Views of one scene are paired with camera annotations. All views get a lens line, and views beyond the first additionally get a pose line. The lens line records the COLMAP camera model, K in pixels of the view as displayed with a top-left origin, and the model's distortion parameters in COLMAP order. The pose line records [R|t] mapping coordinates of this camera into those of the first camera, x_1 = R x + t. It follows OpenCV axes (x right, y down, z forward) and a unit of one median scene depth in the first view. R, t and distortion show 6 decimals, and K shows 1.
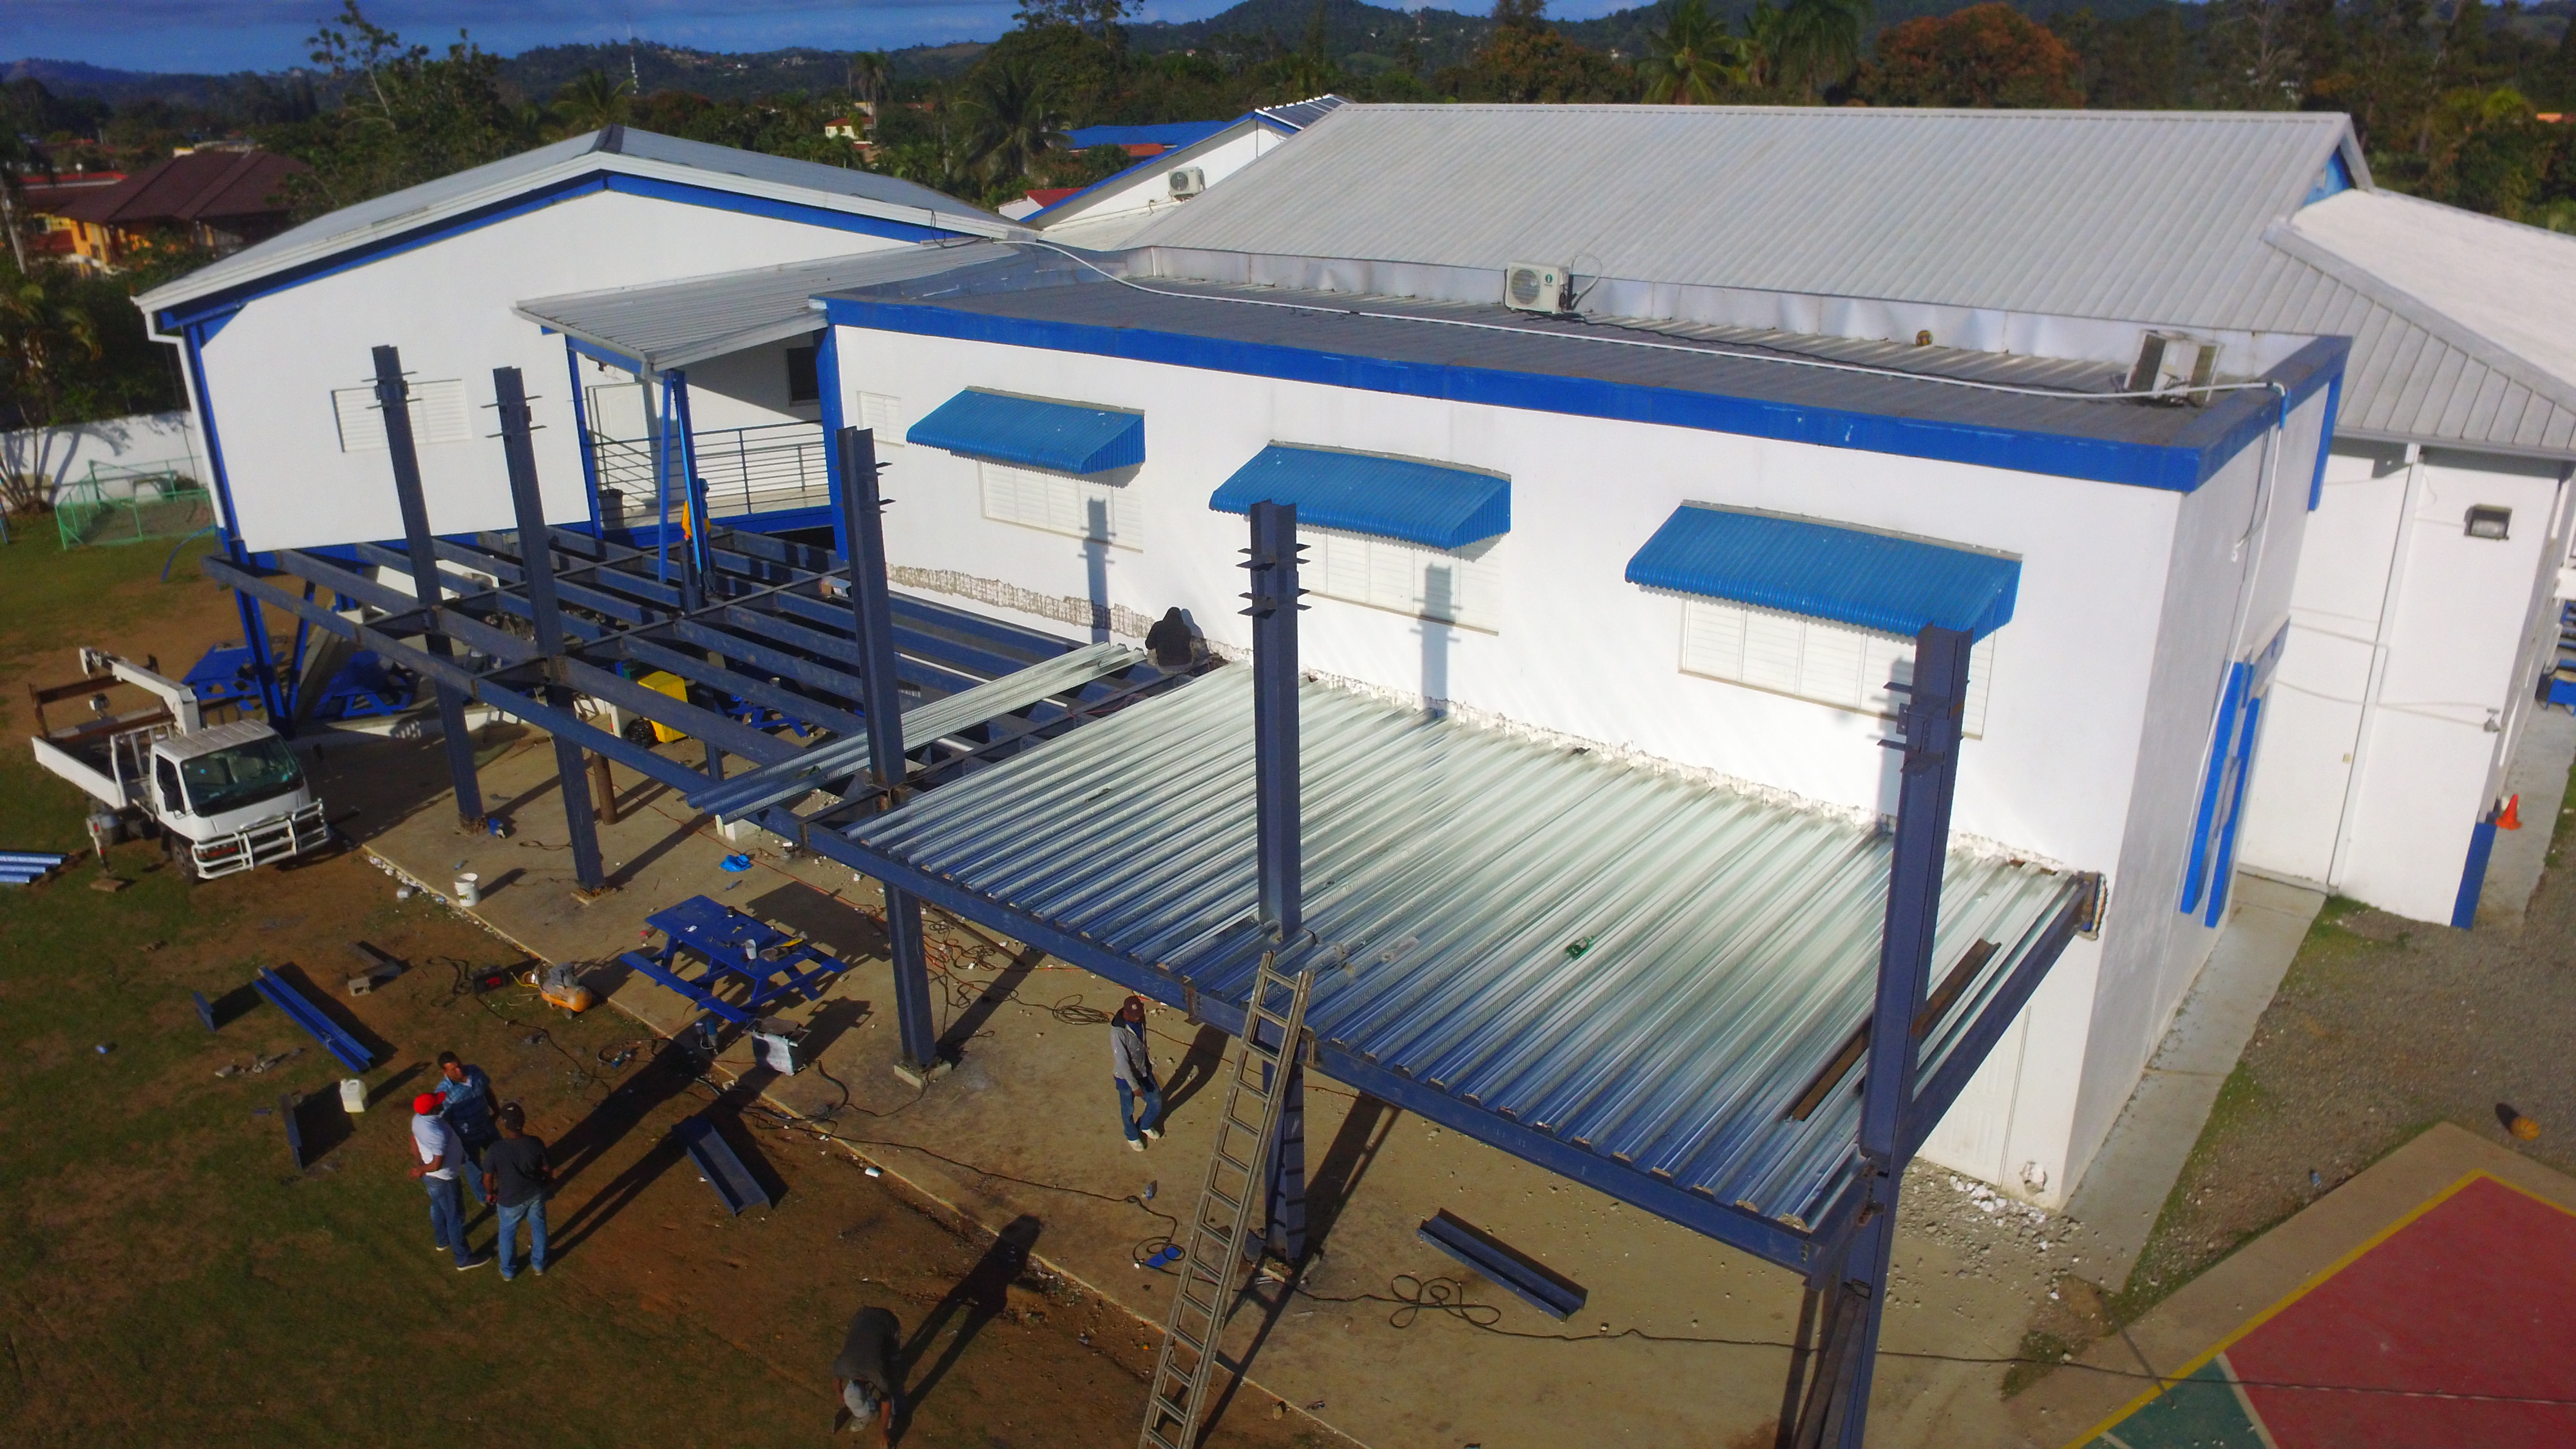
lens RADIAL K [[1745.1, 0, 1236.0], [0, 1745.1, 696.9], [0, 0, 1]] dist [-0.110201, 0.069706]
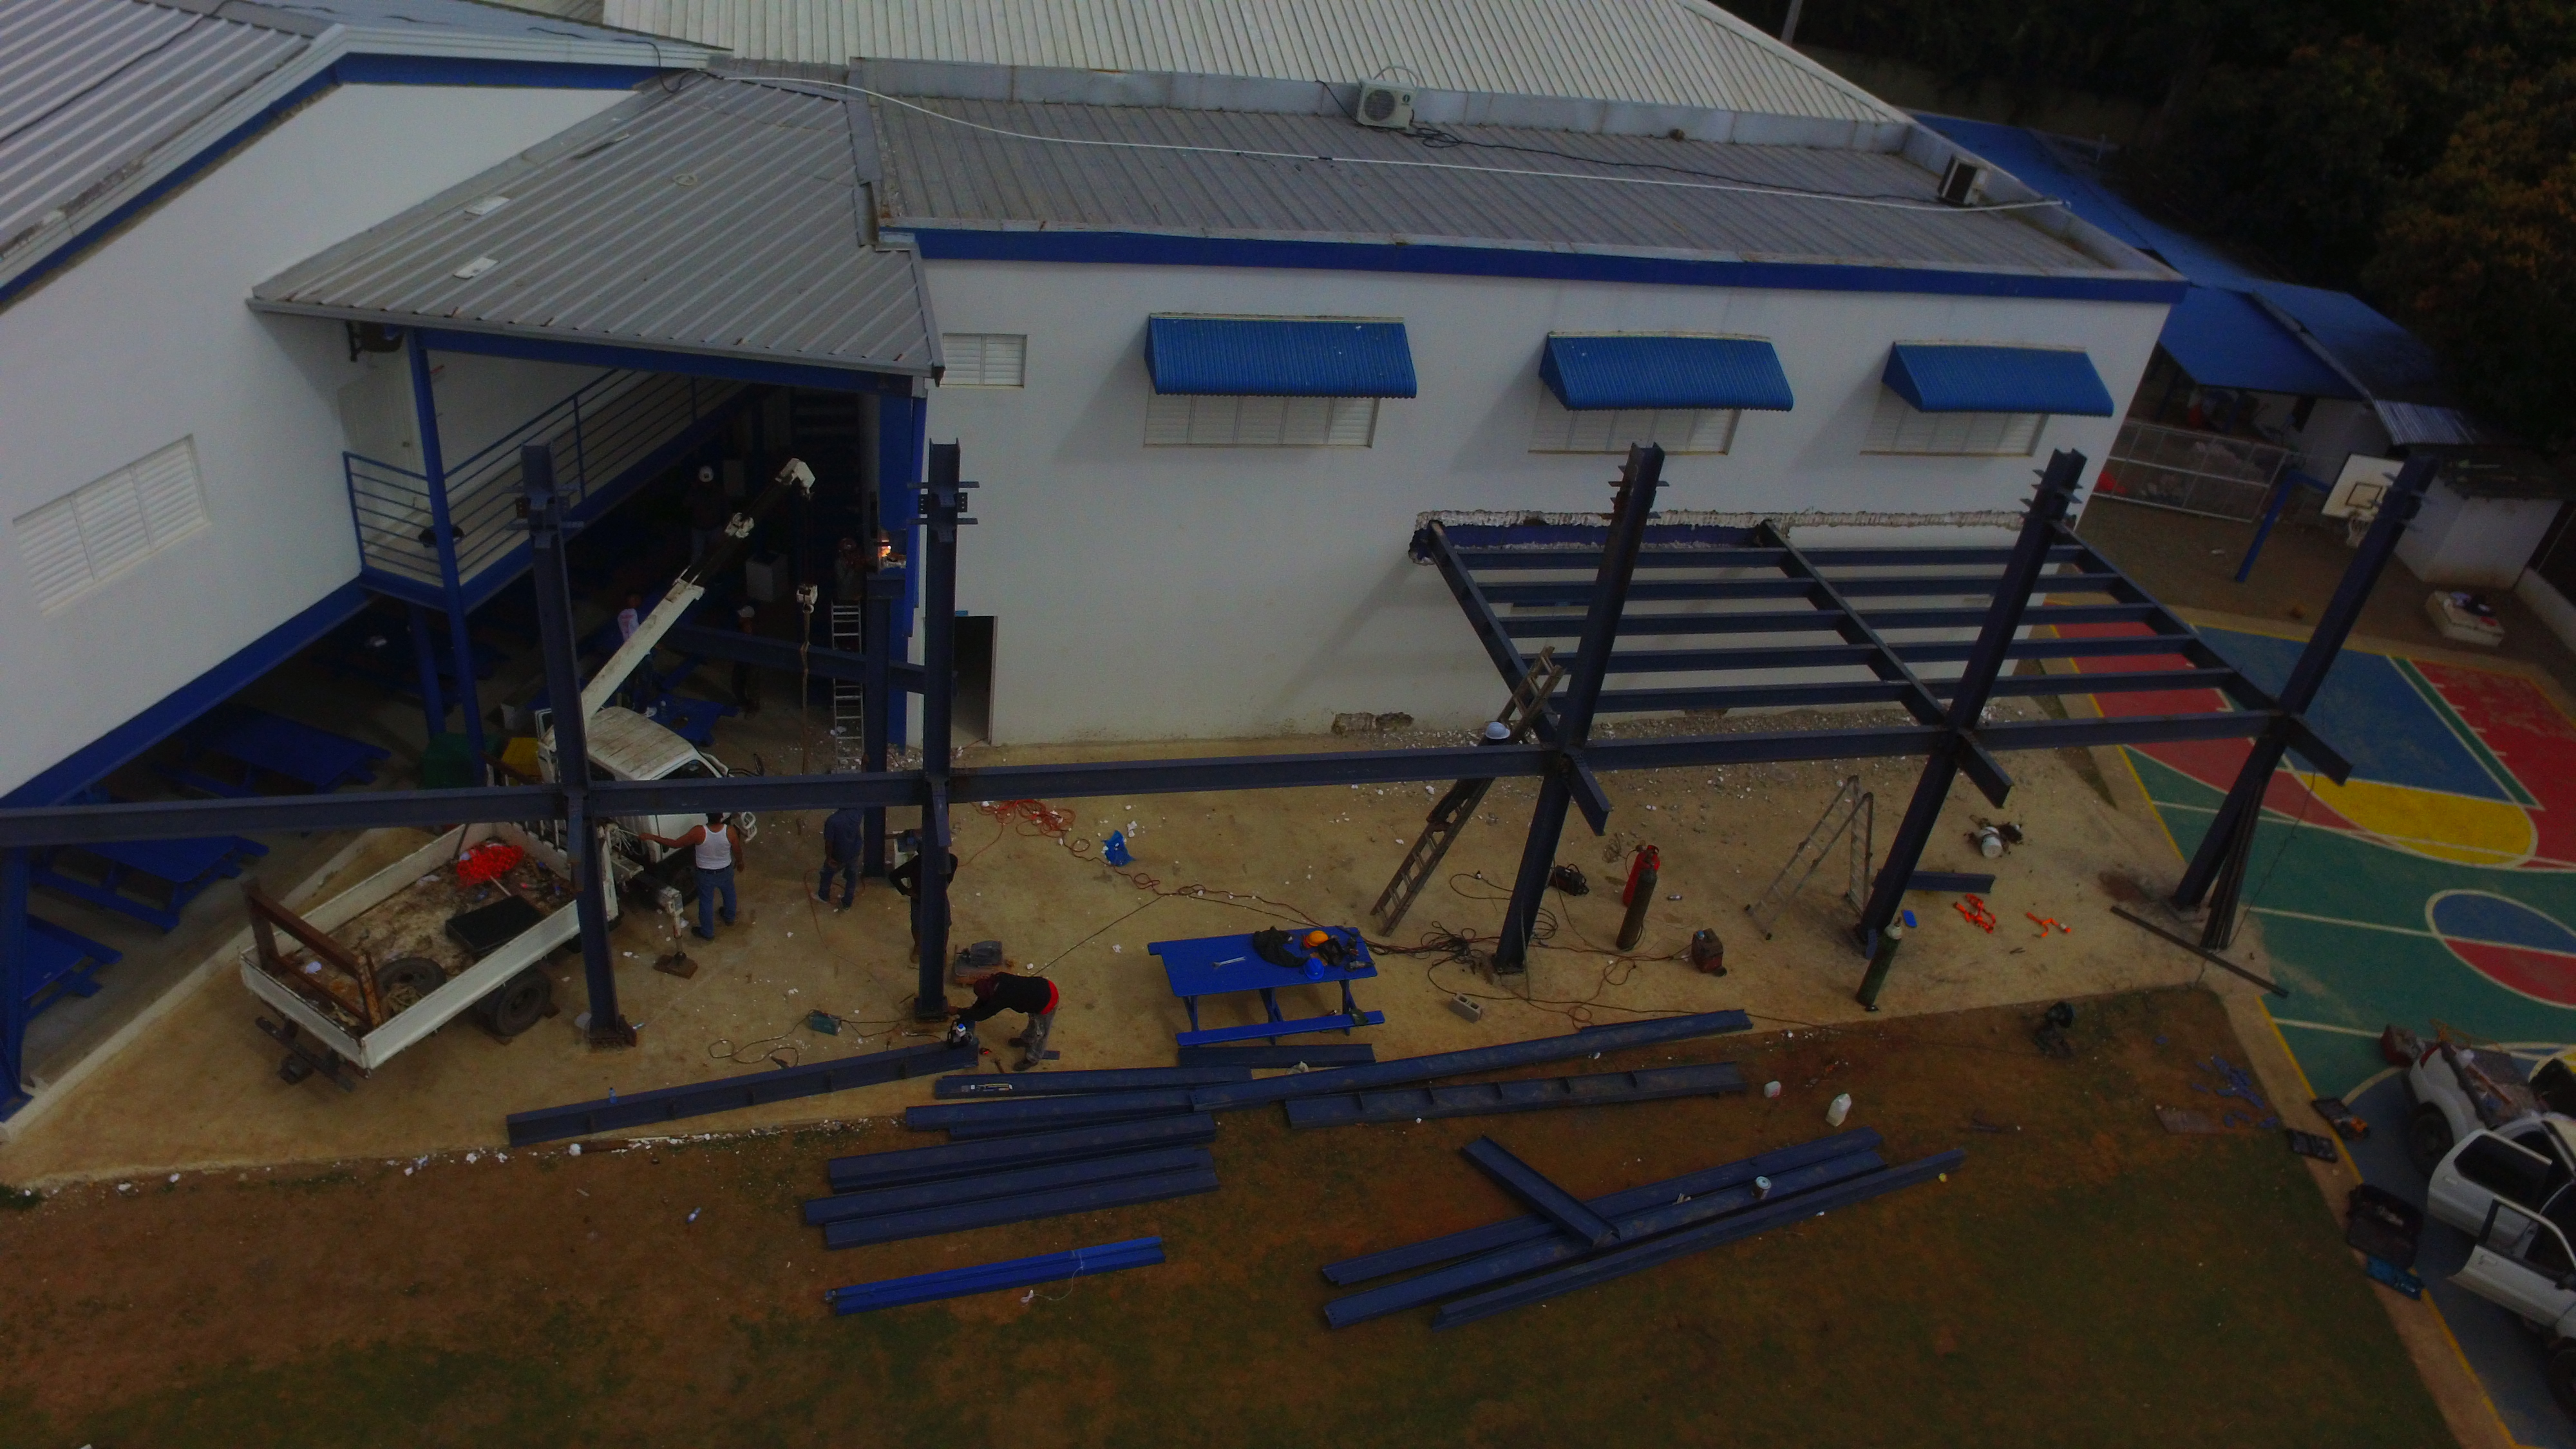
lens RADIAL K [[1745.1, 0, 1253.1], [0, 1745.1, 700.6], [0, 0, 1]] dist [-0.110201, 0.069706]
pose [[0.581261, -0.377394, 0.720909, -1.015051], [0.154923, 0.921066, 0.357263, -0.367090], [-0.798833, -0.095977, 0.593846, 0.488756]]
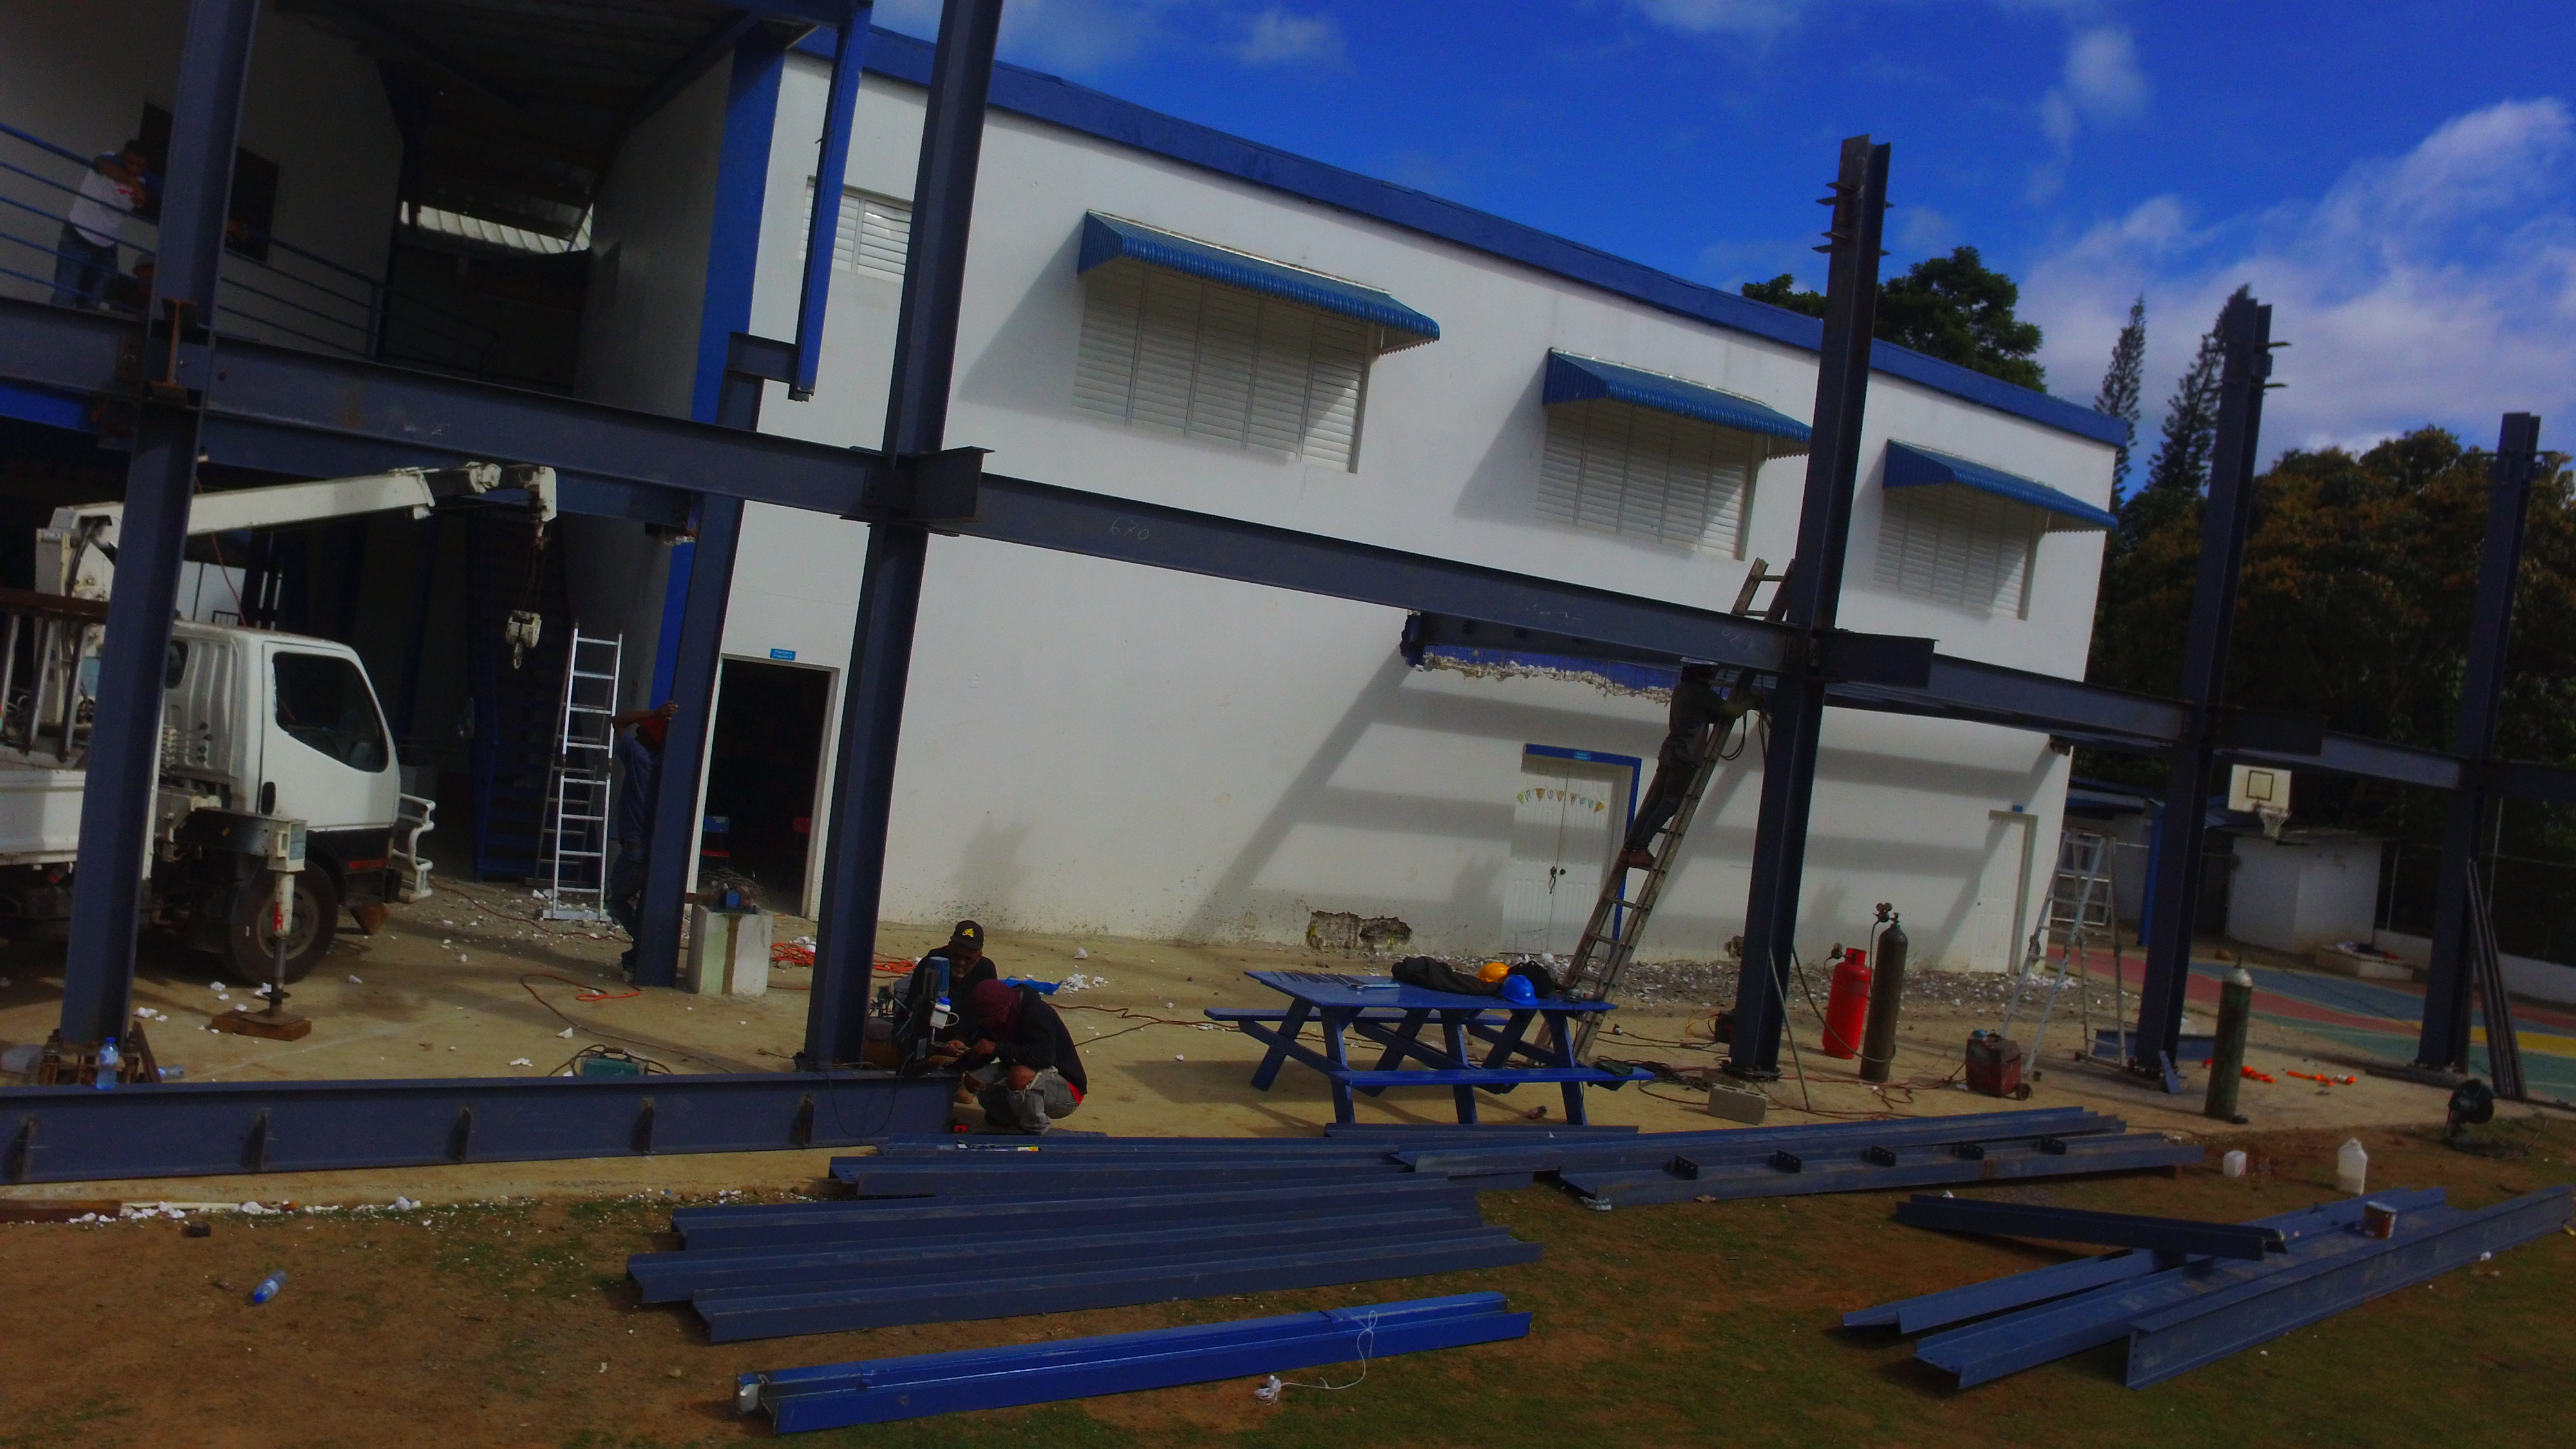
lens RADIAL K [[1745.1, 0, 1257.8], [0, 1745.1, 690.6], [0, 0, 1]] dist [-0.110201, 0.069706]
pose [[0.331166, 0.062833, 0.941478, -0.887747], [0.196480, 0.971317, -0.133936, 0.117733], [-0.922889, 0.229337, 0.309322, 0.936987]]
